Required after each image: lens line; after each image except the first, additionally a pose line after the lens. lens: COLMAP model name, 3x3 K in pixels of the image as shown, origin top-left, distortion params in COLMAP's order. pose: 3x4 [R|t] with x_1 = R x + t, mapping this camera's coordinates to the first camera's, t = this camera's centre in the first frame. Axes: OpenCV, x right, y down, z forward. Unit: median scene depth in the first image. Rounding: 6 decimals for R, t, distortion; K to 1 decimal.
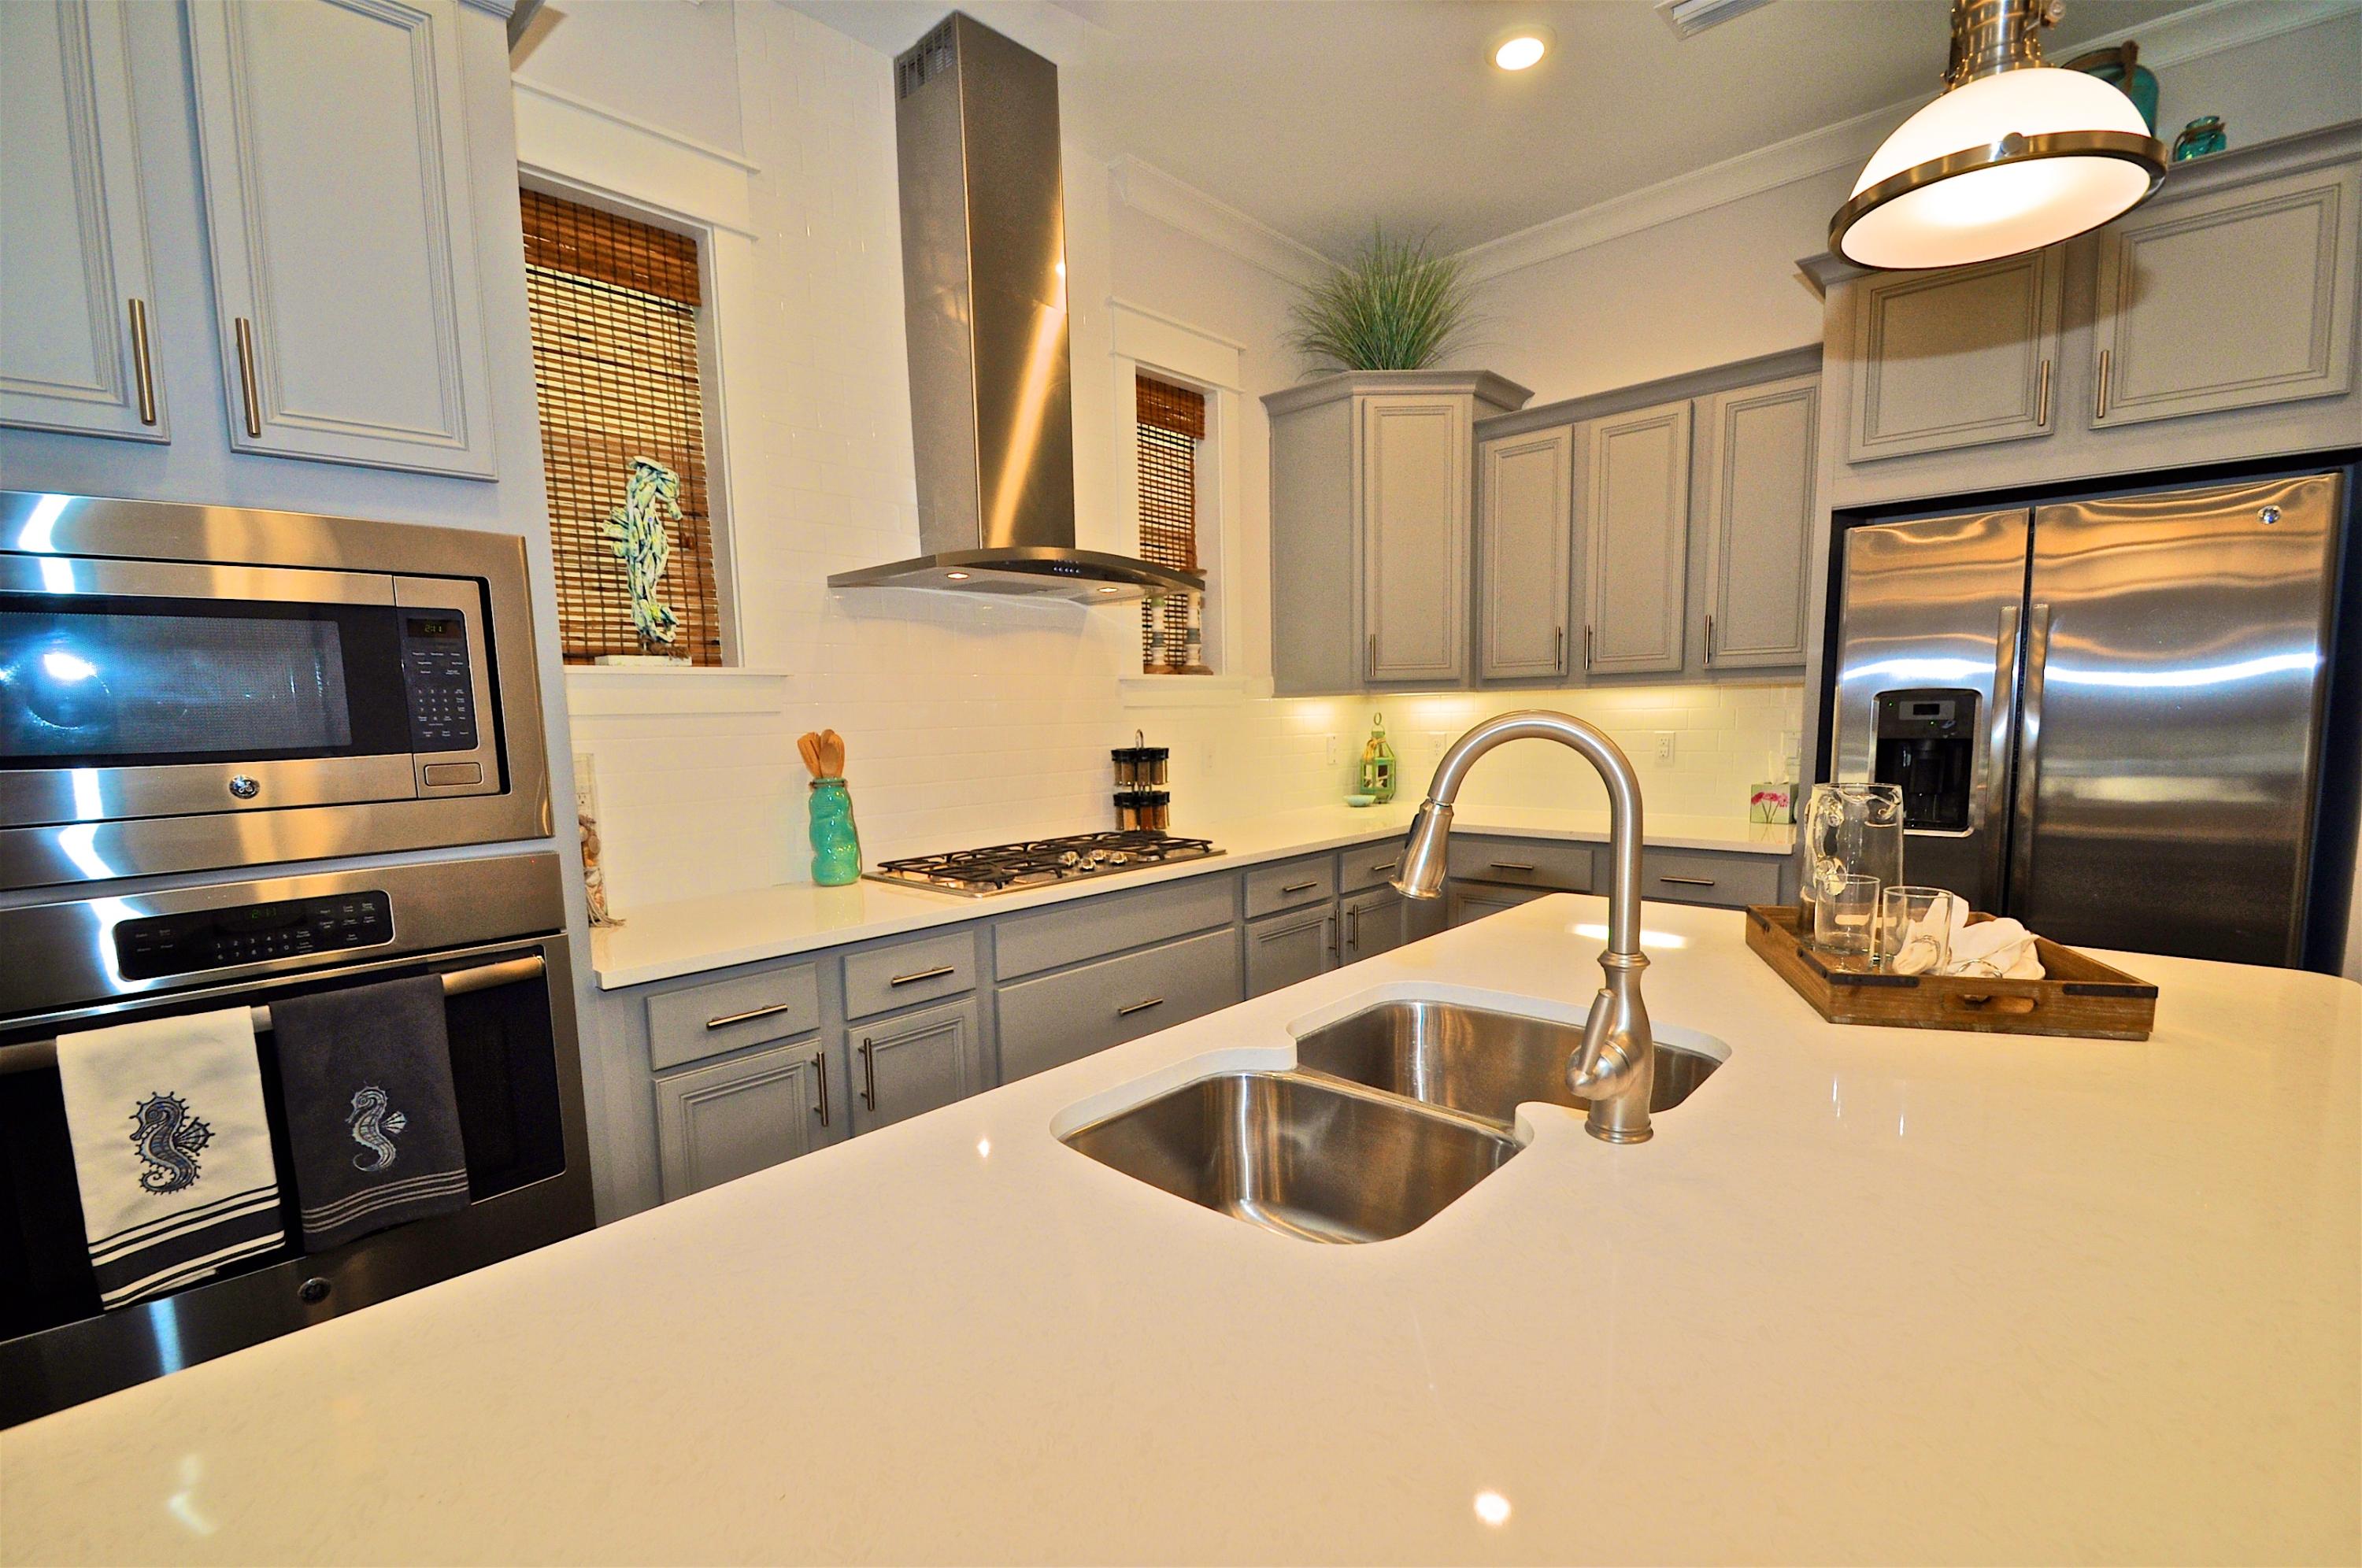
lens RADIAL K [[1053.3, 0, 1152.1], [0, 1053.3, 845.5], [0, 0, 1]] dist [0.000189, -0.007586]
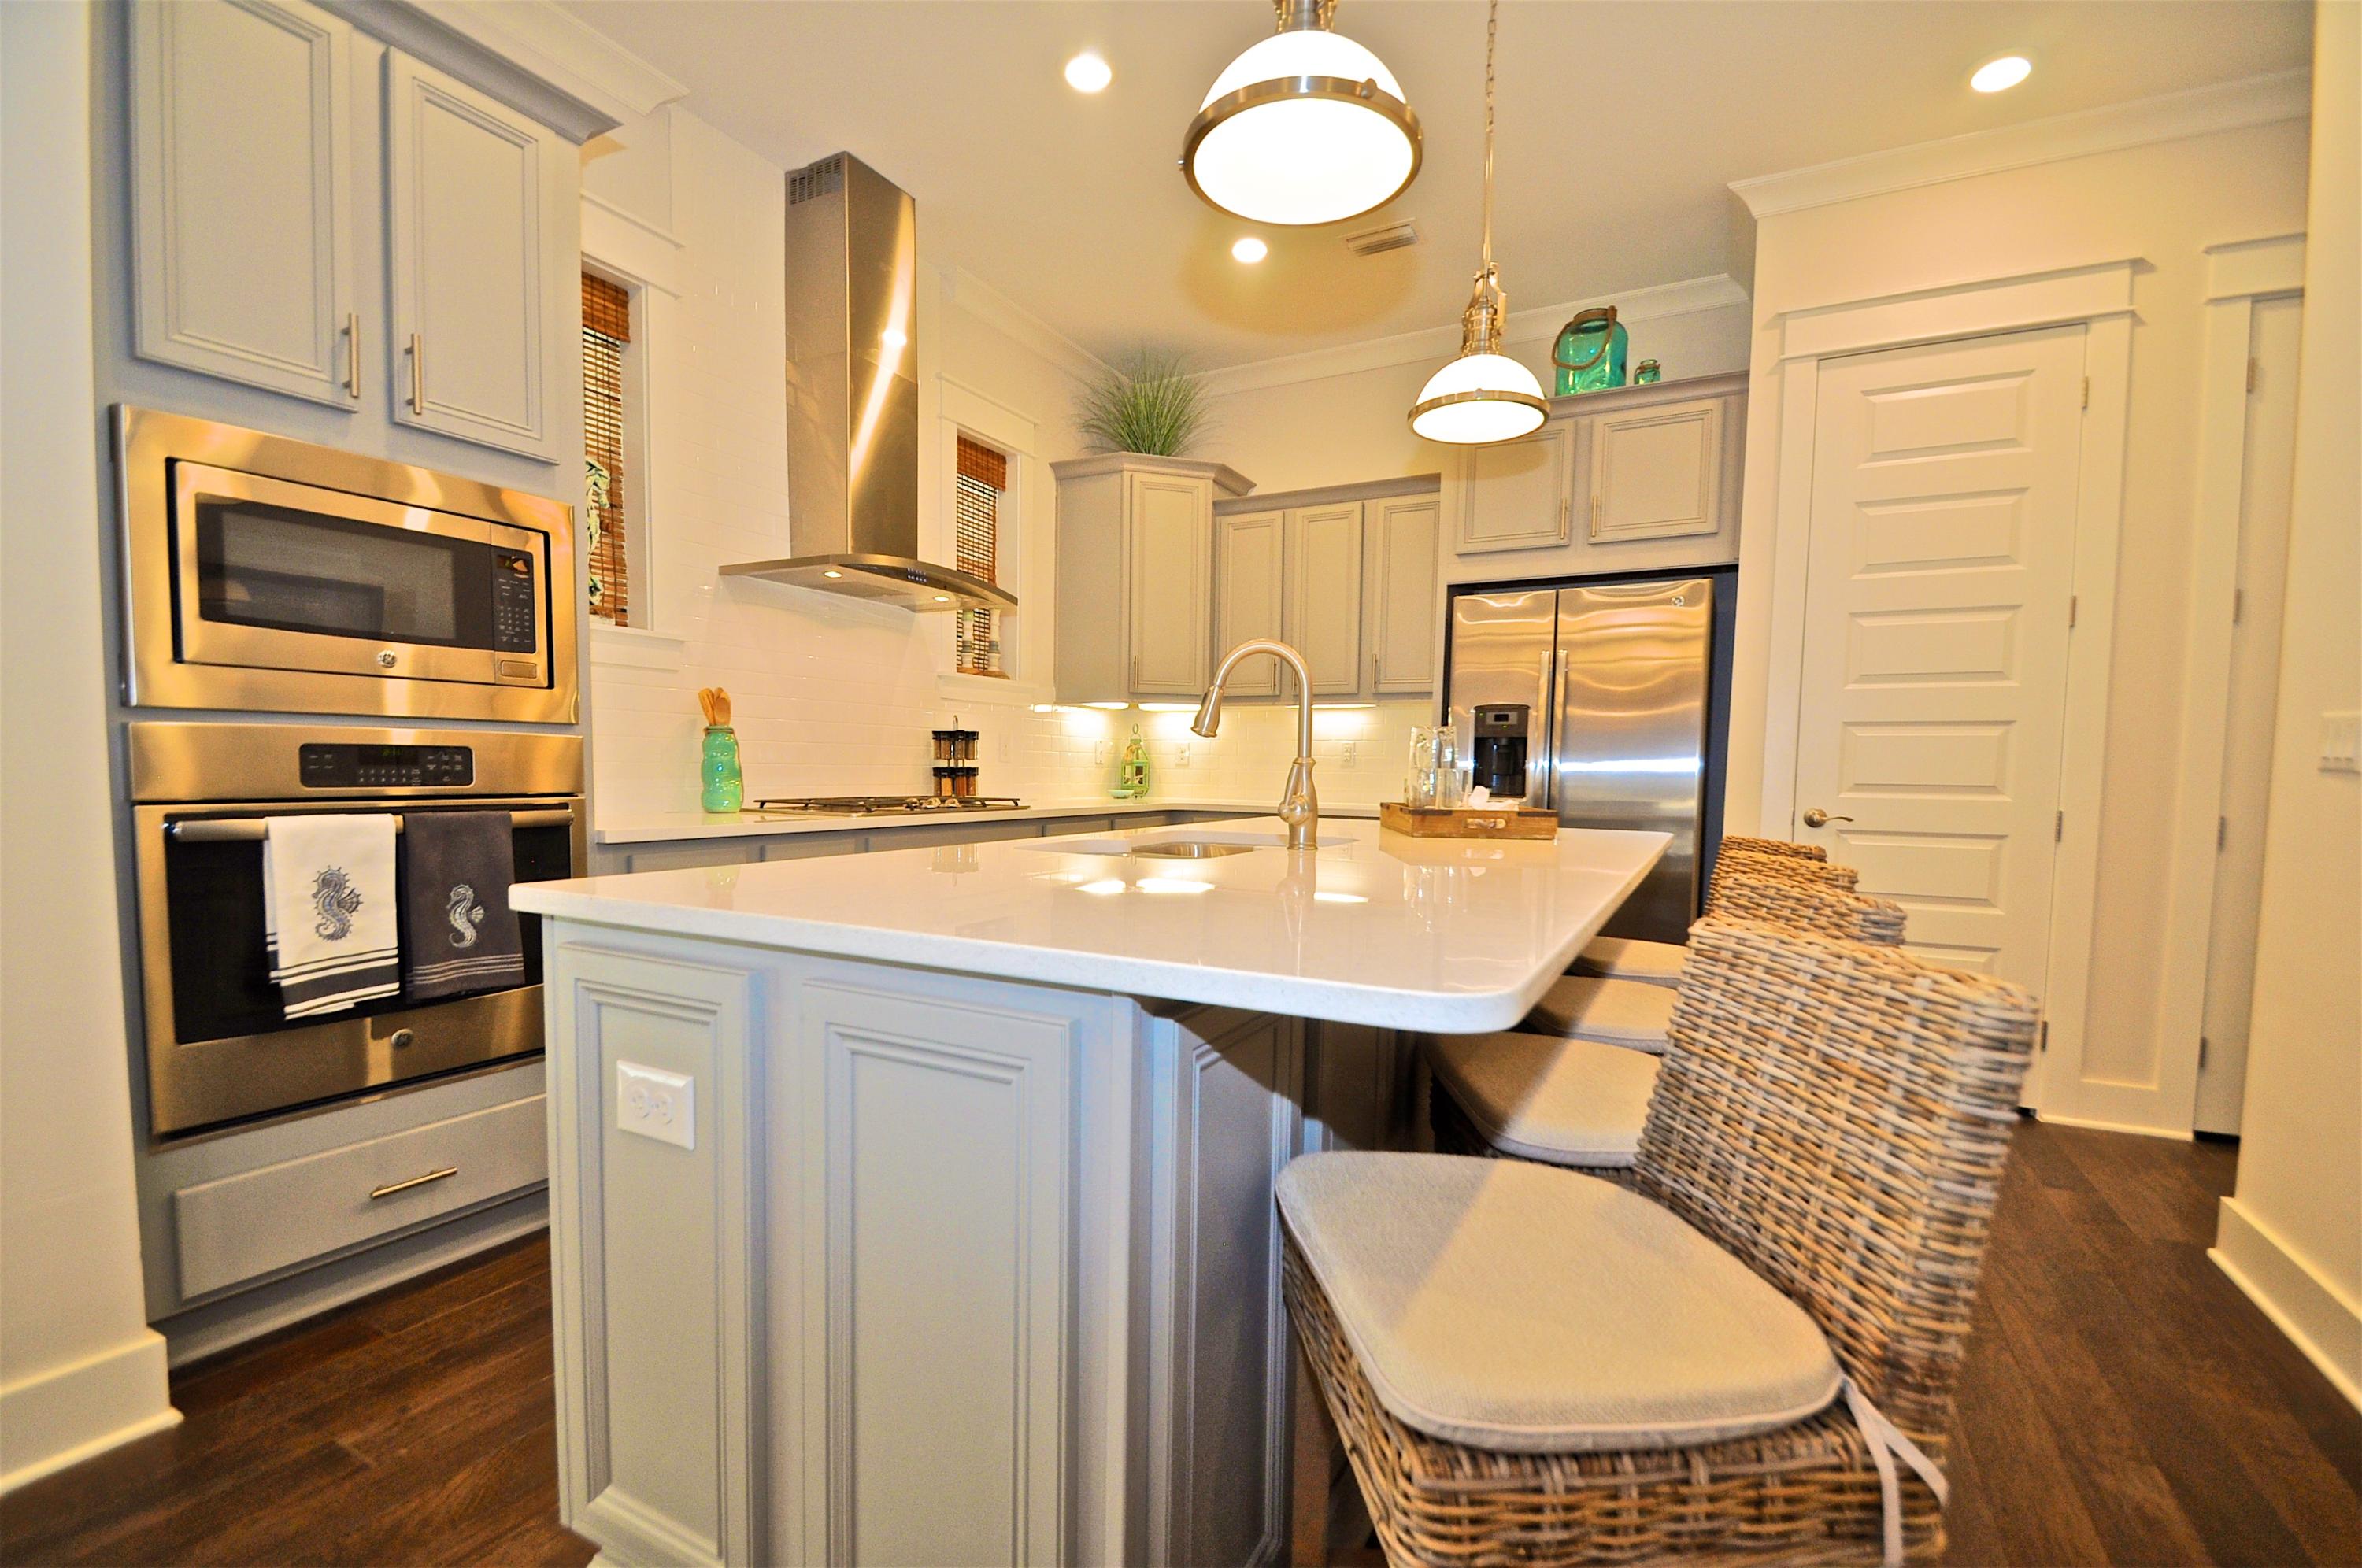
lens RADIAL K [[1053.3, 0, 1160.6], [0, 1053.3, 835.2], [0, 0, 1]] dist [0.000189, -0.007586]
pose [[0.965573, 0.024937, 0.258933, -0.123187], [-0.009107, 0.998025, -0.062156, 0.135034], [-0.259971, 0.057658, 0.963893, -0.316308]]
